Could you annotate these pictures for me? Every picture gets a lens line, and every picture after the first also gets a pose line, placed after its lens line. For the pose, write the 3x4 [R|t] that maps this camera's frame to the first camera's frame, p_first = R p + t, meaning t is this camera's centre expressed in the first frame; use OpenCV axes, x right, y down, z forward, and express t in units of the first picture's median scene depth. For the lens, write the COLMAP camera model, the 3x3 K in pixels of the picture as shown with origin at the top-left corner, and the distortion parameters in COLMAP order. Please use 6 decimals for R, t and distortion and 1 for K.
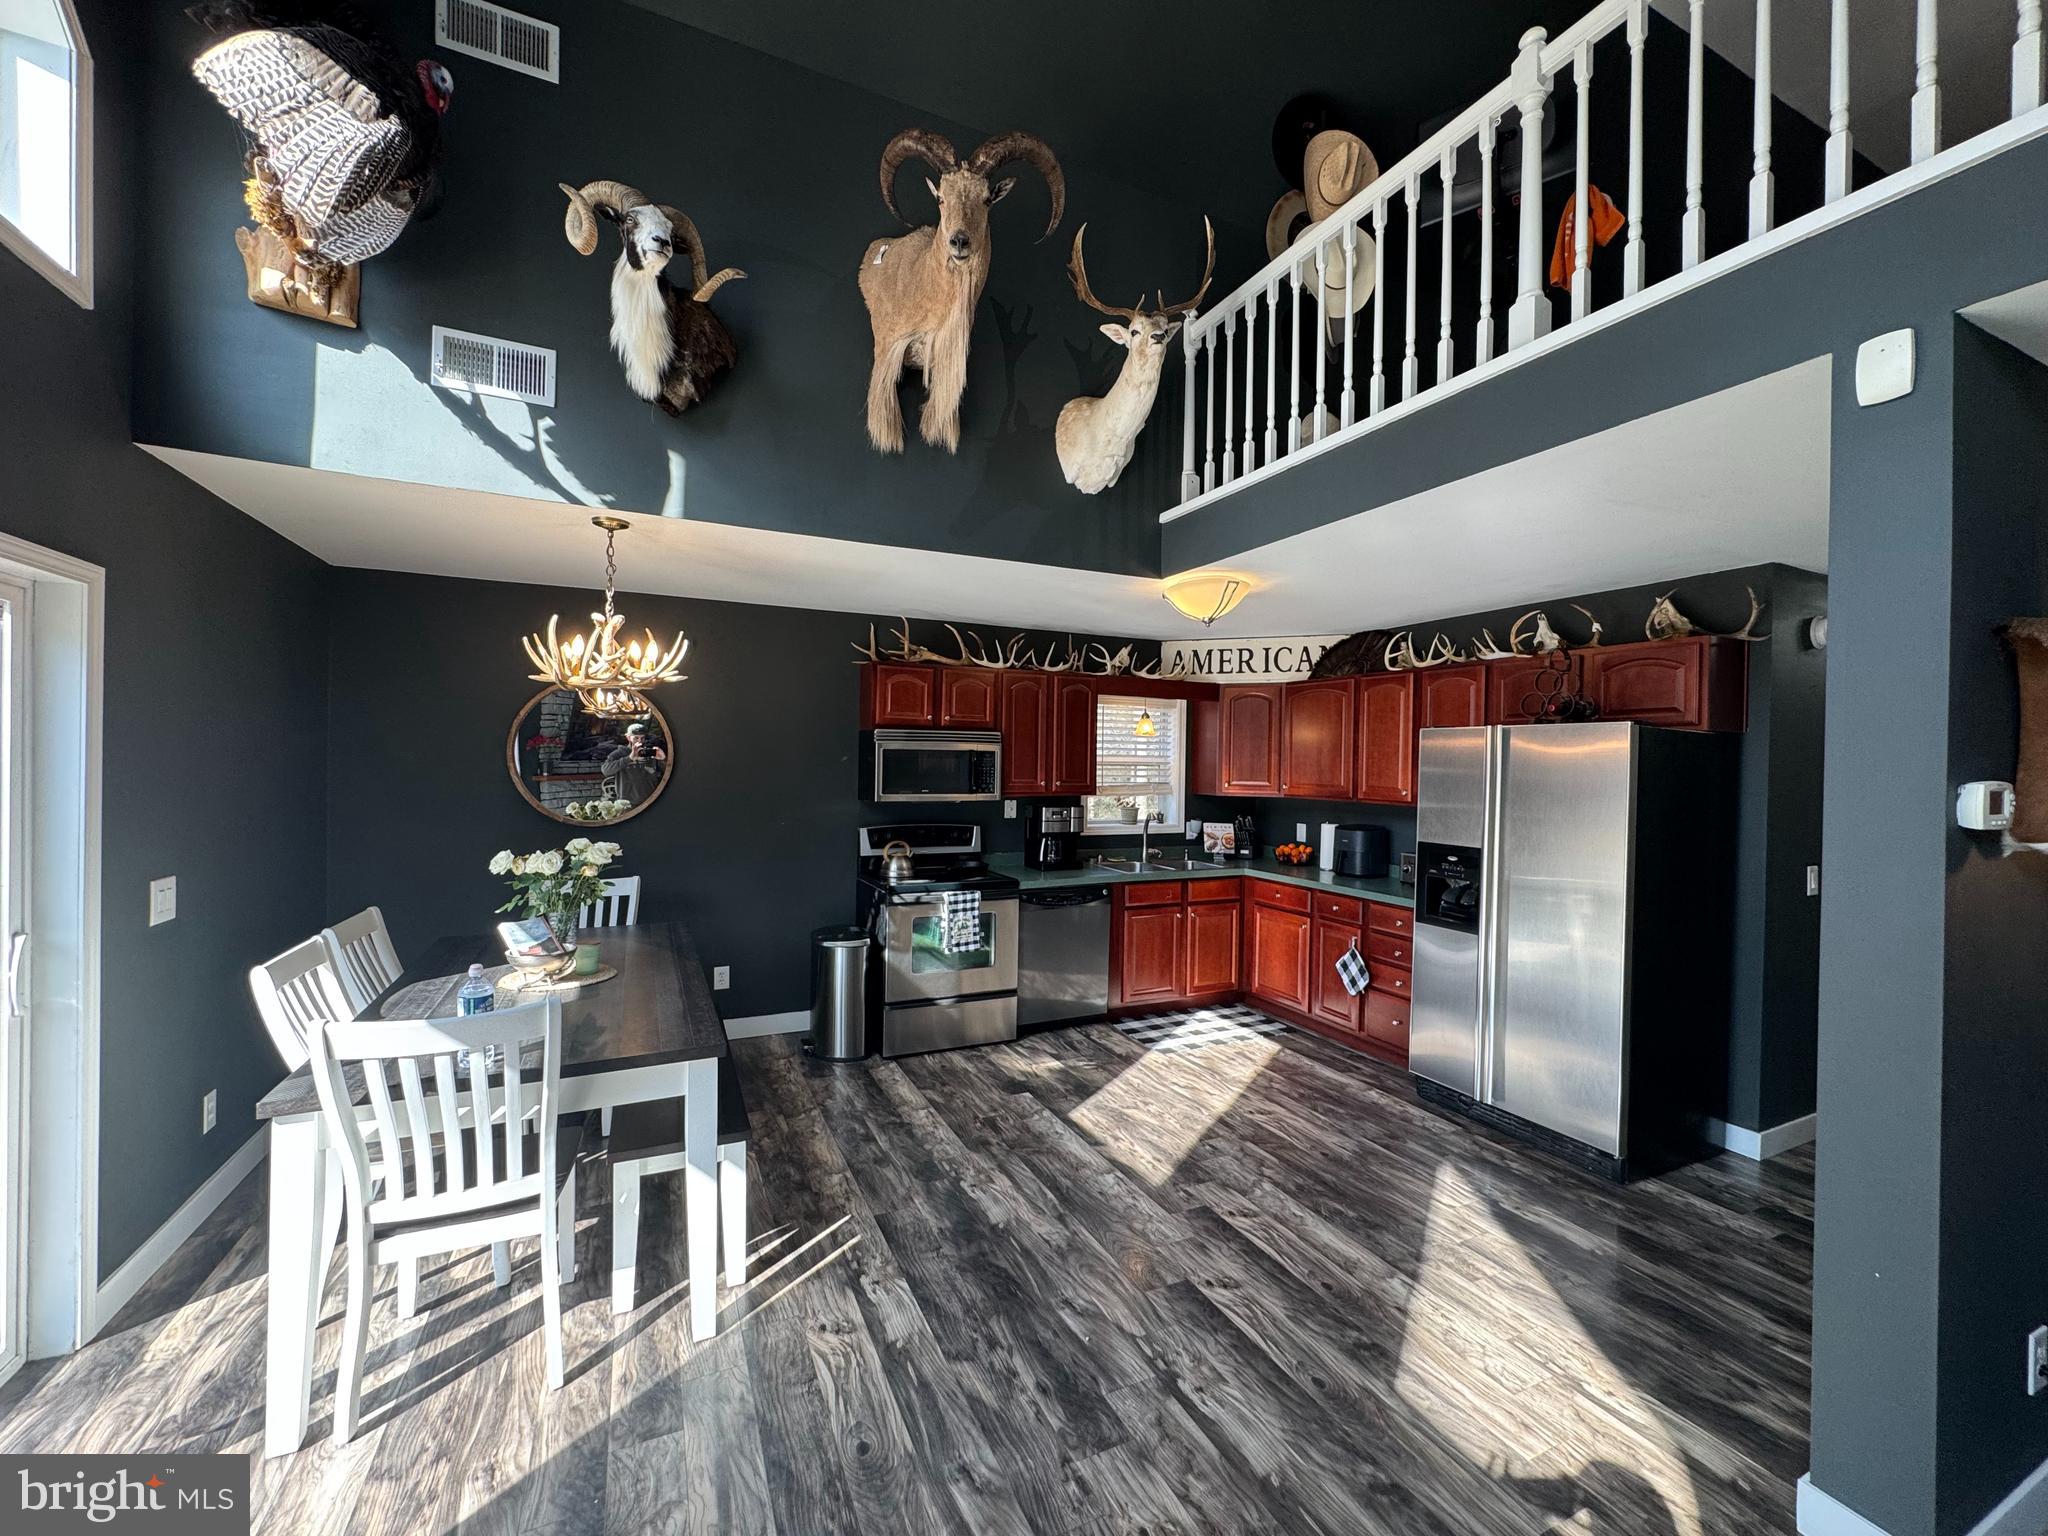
lens RADIAL K [[815.8, 0, 1023.0], [0, 815.8, 765.3], [0, 0, 1]] dist [-0.000141, 0.000384]
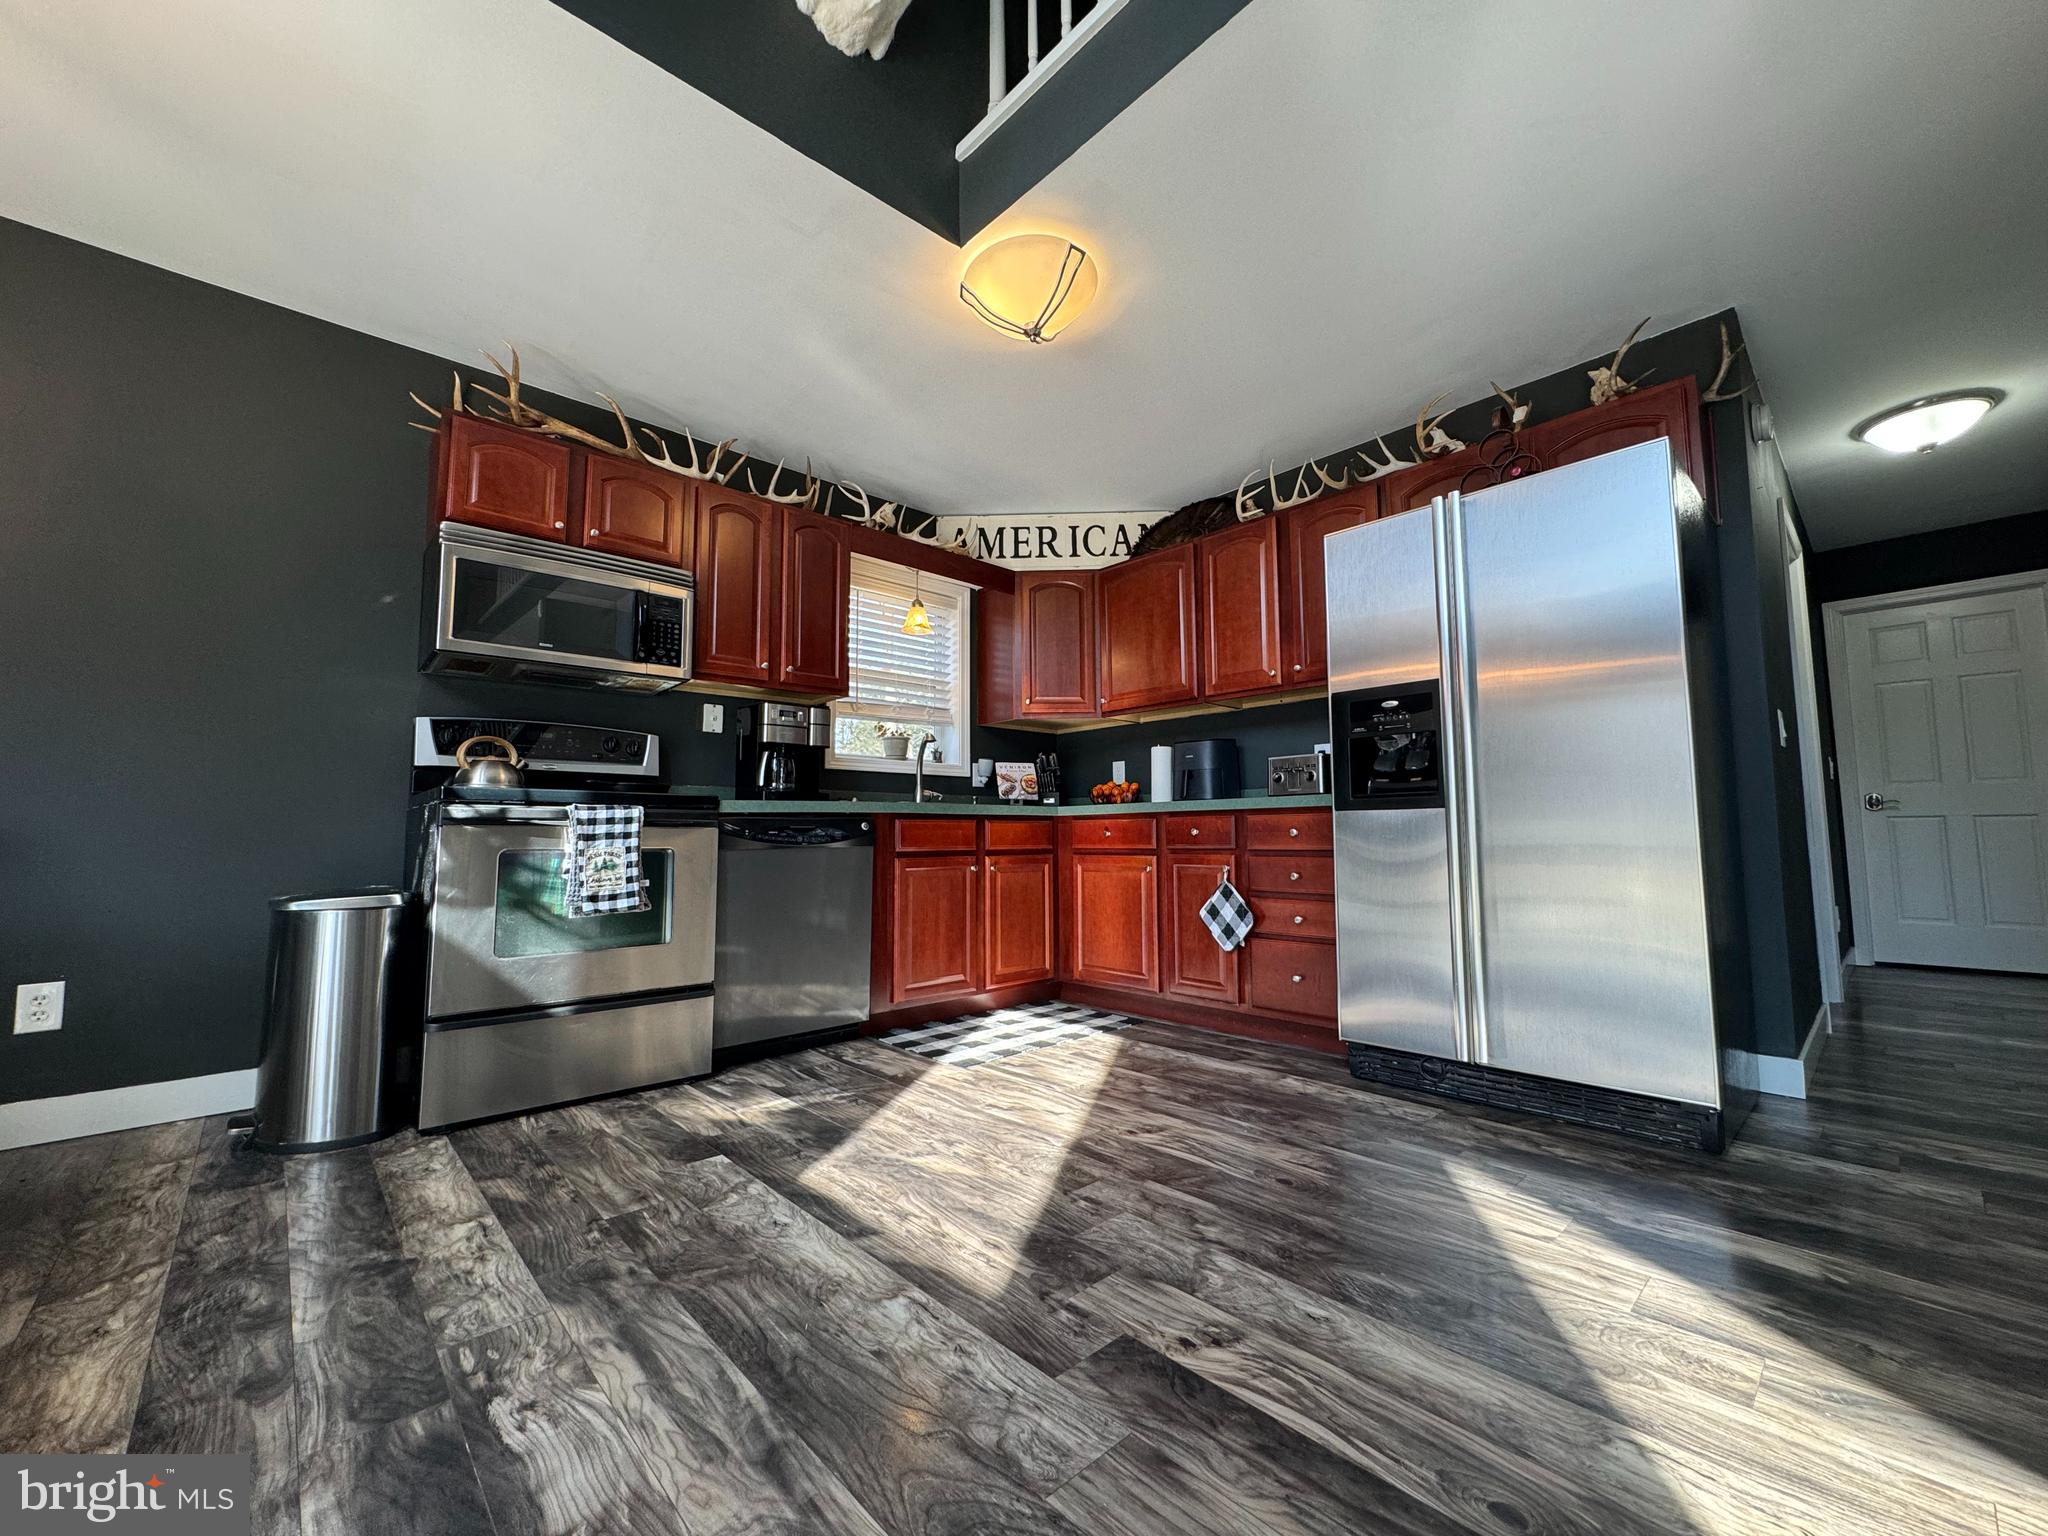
lens RADIAL K [[815.8, 0, 1023.0], [0, 815.8, 765.3], [0, 0, 1]] dist [-0.000141, 0.000384]
pose [[0.952771, 0.003368, 0.303672, 0.026199], [0.024195, 0.995918, -0.086958, 0.178875], [-0.302725, 0.090198, 0.948800, 0.376111]]
